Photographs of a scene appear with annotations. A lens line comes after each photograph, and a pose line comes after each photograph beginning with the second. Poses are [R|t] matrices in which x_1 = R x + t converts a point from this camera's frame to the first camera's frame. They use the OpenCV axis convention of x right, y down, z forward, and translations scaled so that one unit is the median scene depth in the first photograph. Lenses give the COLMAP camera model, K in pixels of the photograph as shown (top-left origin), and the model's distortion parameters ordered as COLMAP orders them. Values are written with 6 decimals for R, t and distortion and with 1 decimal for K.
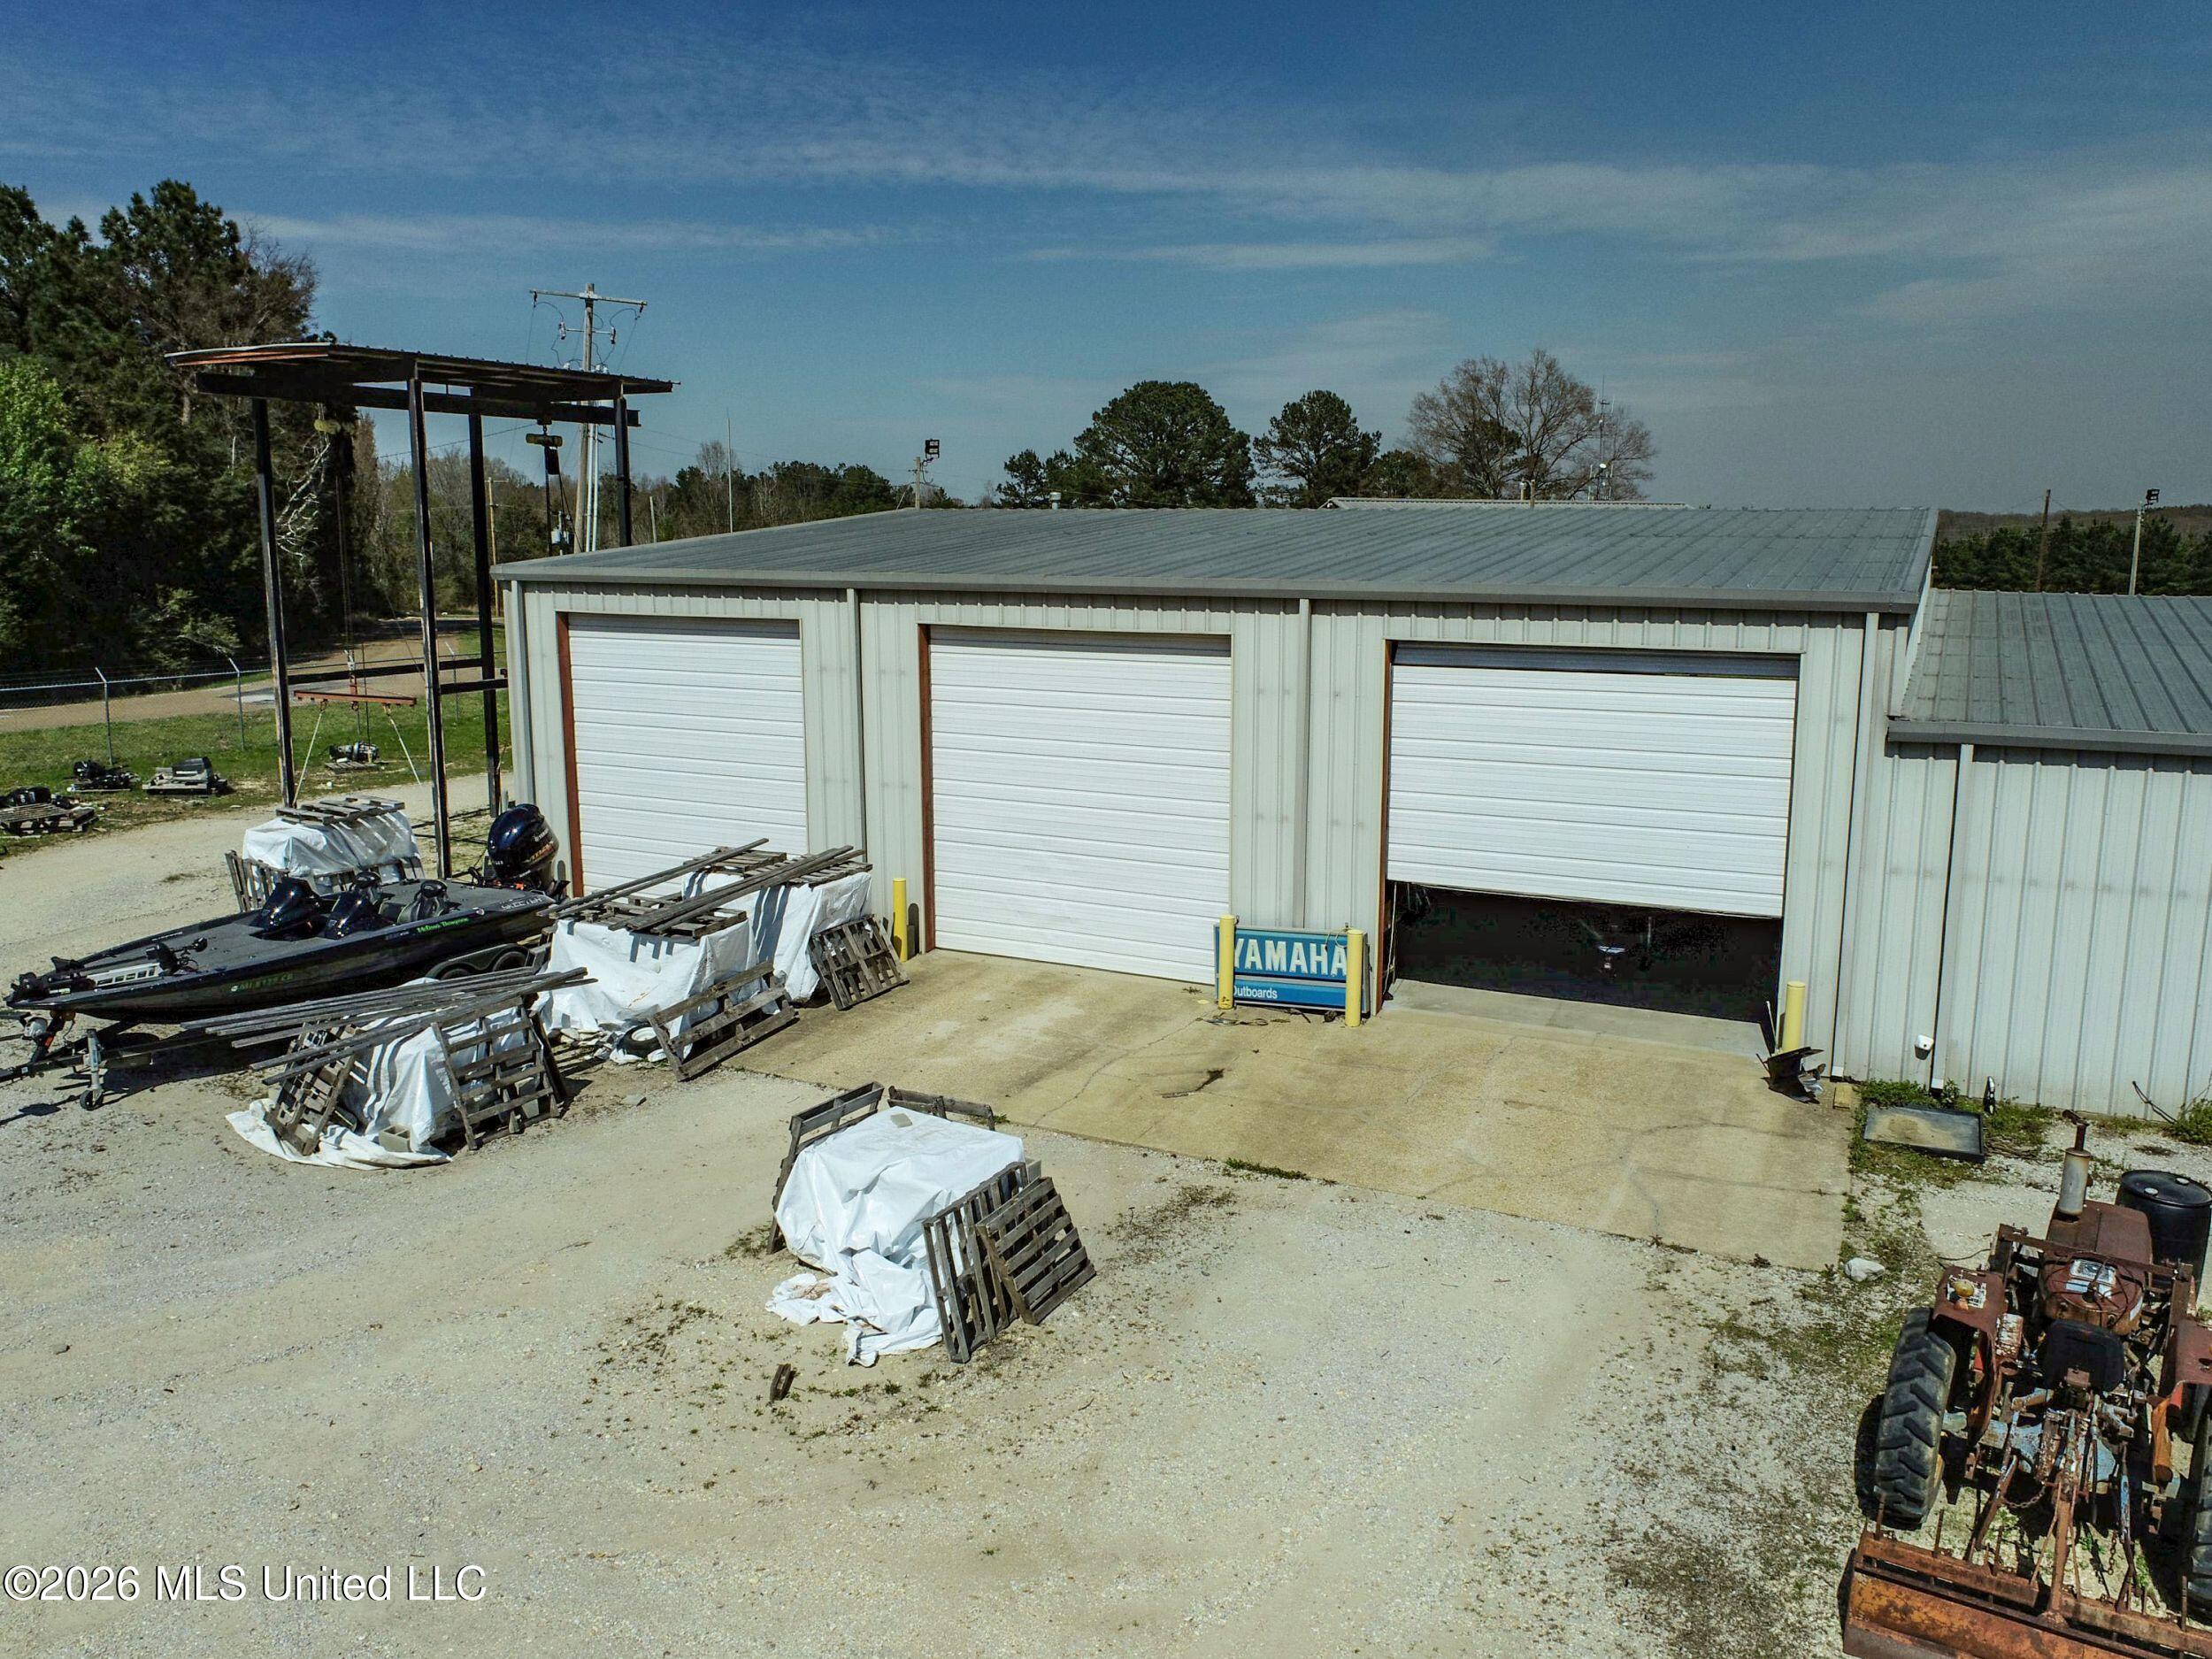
lens RADIAL K [[1676.0, 0, 1103.2], [0, 1676.0, 810.5], [0, 0, 1]] dist [-0.015375, 0.005382]
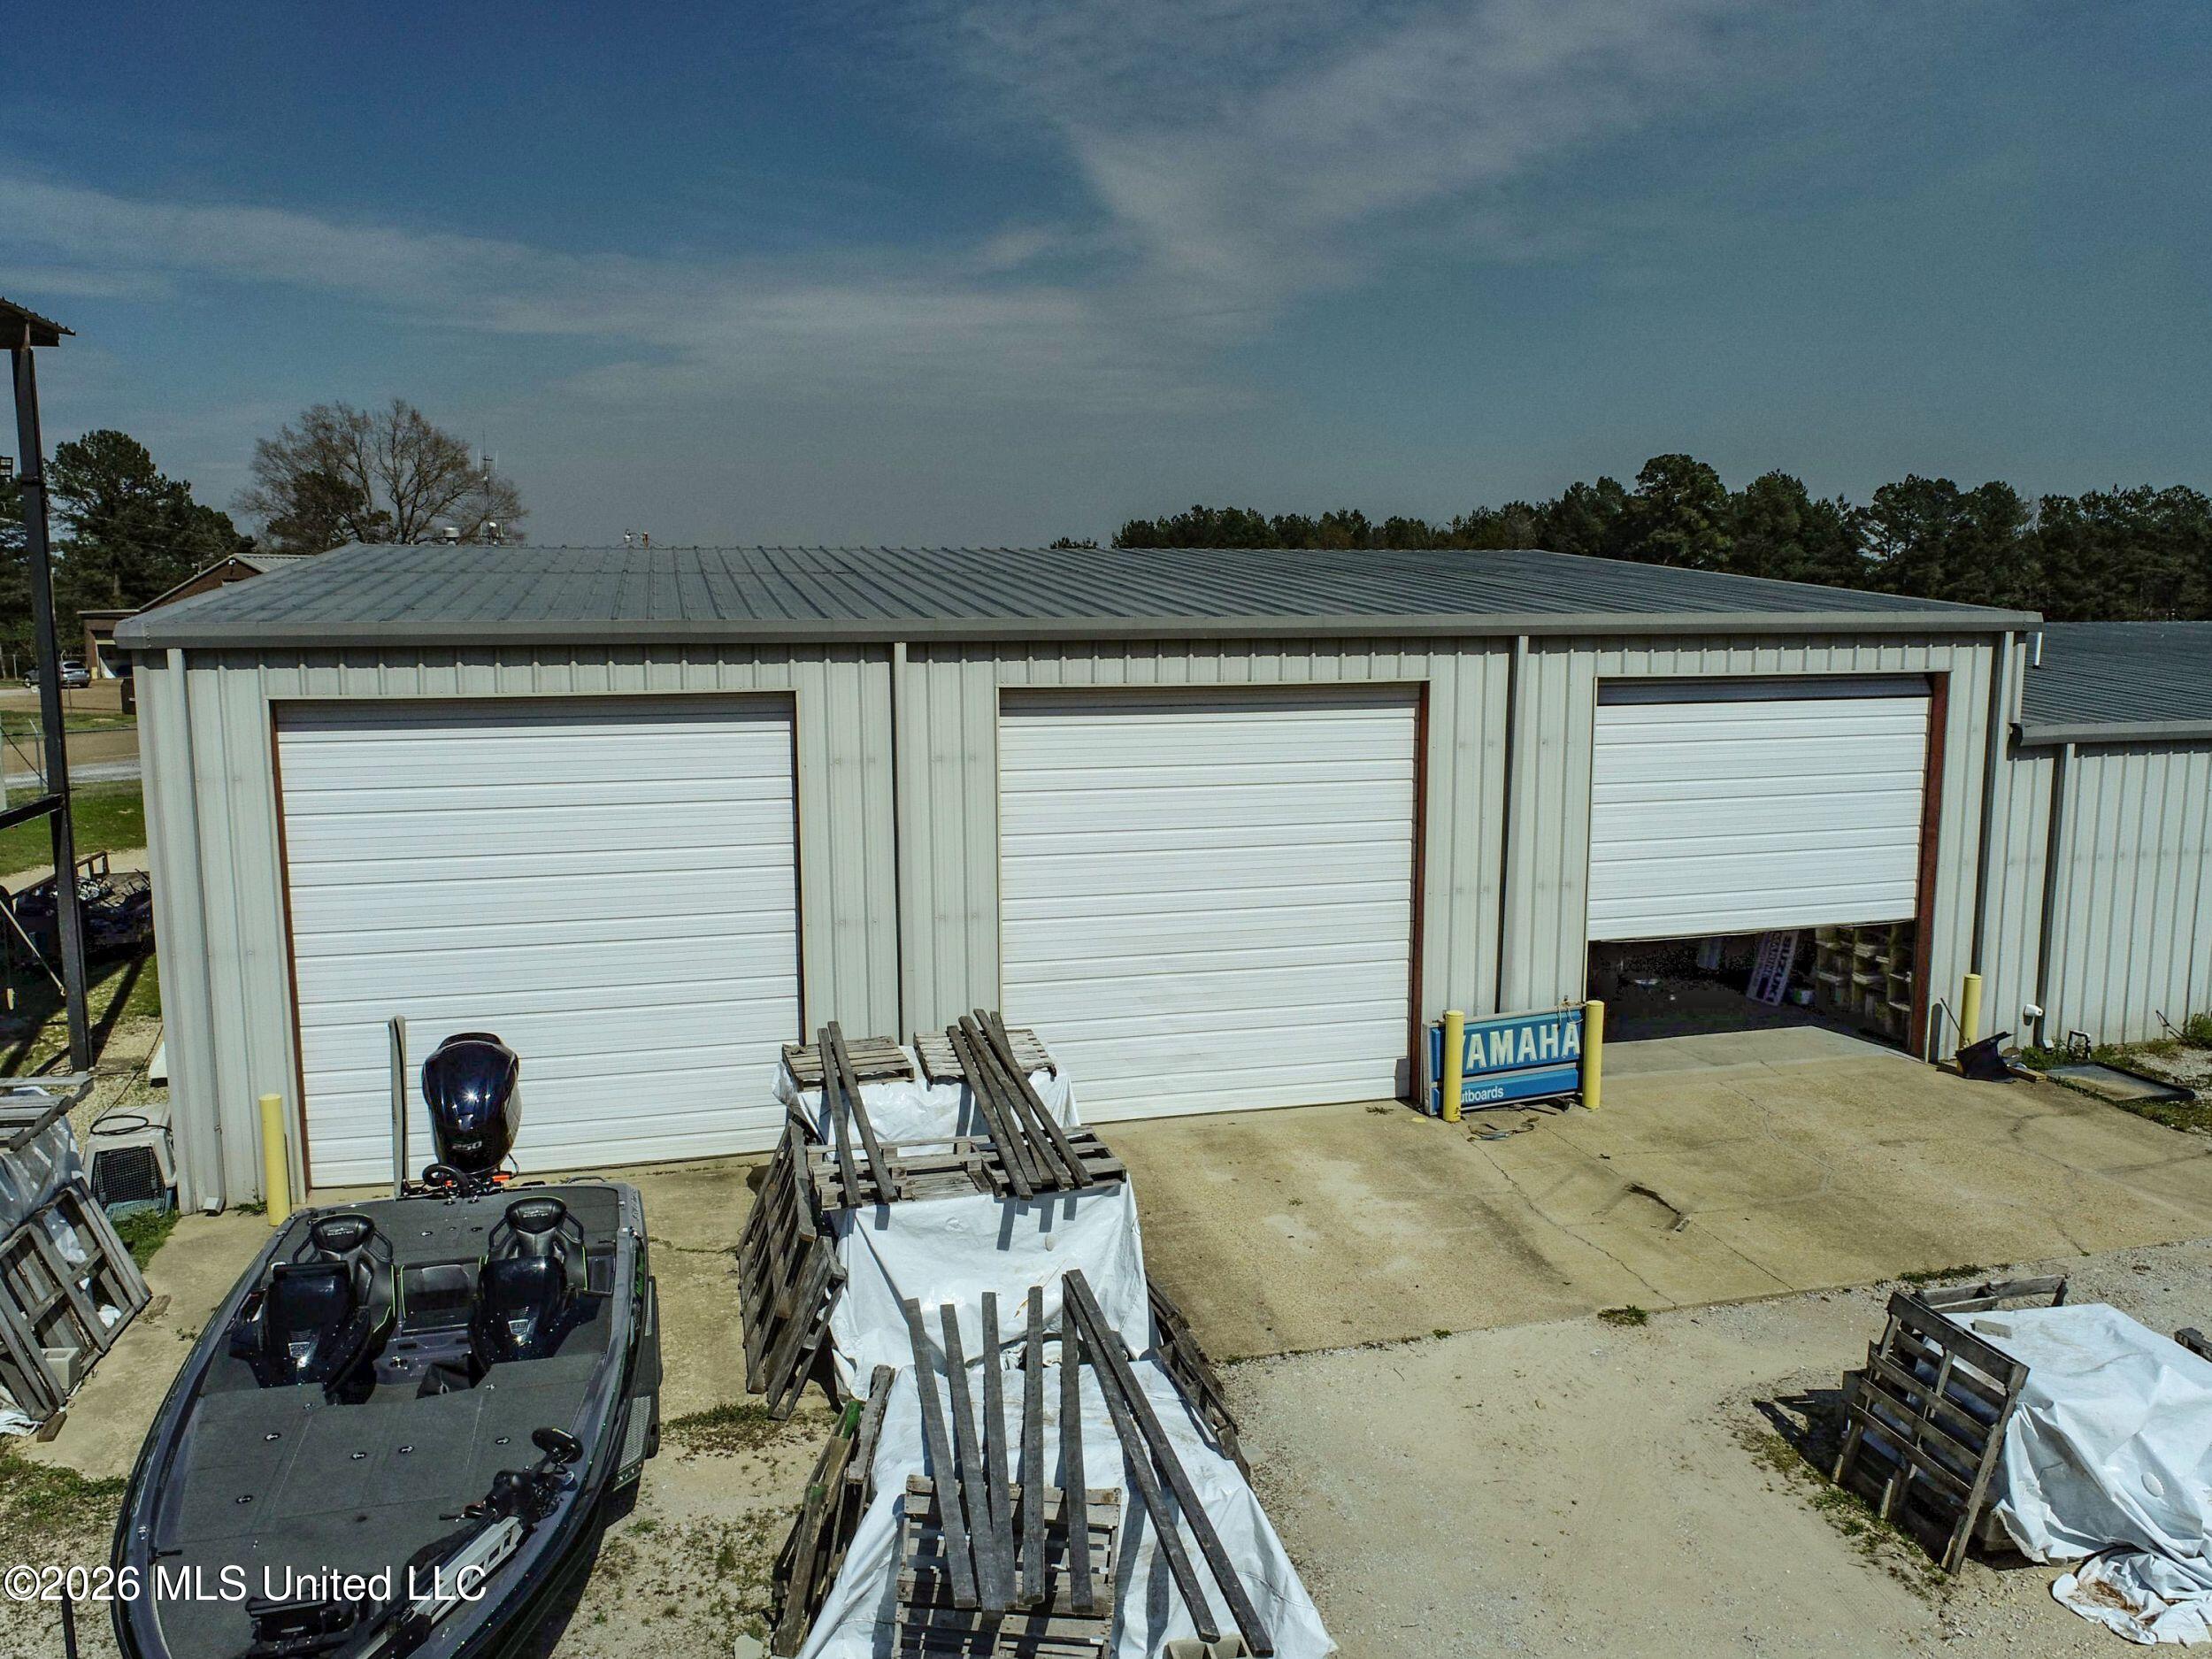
lens RADIAL K [[1676.0, 0, 1093.5], [0, 1676.0, 777.7], [0, 0, 1]] dist [-0.015375, 0.005382]
pose [[0.745771, -0.077758, 0.661649, -0.621969], [0.115381, 0.993232, -0.013326, -0.065224], [-0.656135, 0.086280, 0.749695, 0.482866]]
